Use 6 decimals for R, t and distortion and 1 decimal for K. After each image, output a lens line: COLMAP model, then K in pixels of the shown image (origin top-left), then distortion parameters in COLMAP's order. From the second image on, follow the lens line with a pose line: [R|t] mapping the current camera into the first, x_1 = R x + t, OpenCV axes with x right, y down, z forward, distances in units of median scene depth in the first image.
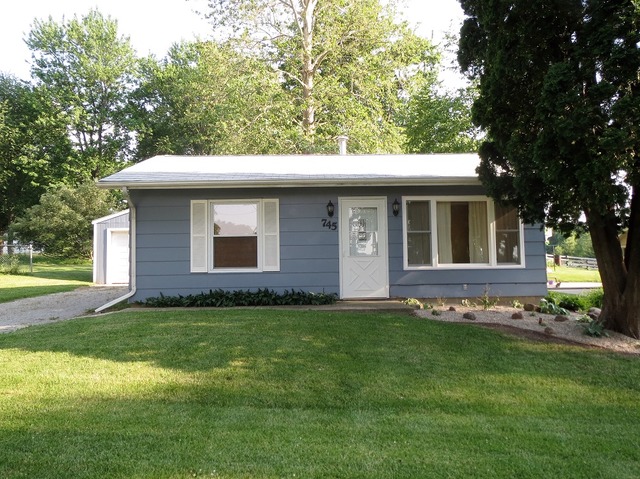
lens RADIAL K [[520.9, 0, 319.7], [0, 520.9, 239.0], [0, 0, 1]] dist [-0.027137, 0.003845]
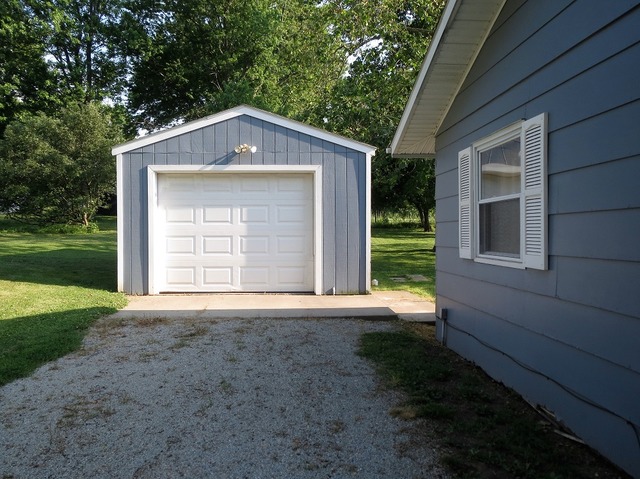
lens RADIAL K [[520.9, 0, 319.8], [0, 520.9, 240.8], [0, 0, 1]] dist [-0.027137, 0.003845]
pose [[0.999441, 0.007696, 0.032548, -0.195323], [-0.010255, 0.996808, 0.079181, 0.004075], [-0.031835, -0.079470, 0.996329, 0.391751]]
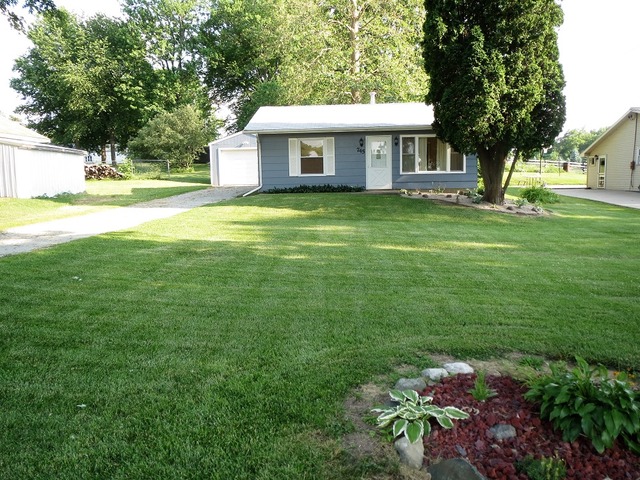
lens RADIAL K [[520.9, 0, 322.0], [0, 520.9, 241.5], [0, 0, 1]] dist [-0.027137, 0.003845]
pose [[0.995577, 0.006423, -0.093727, 0.020774], [0.010770, 0.983279, 0.181789, -0.017576], [0.093327, -0.181995, 0.978861, -0.340457]]
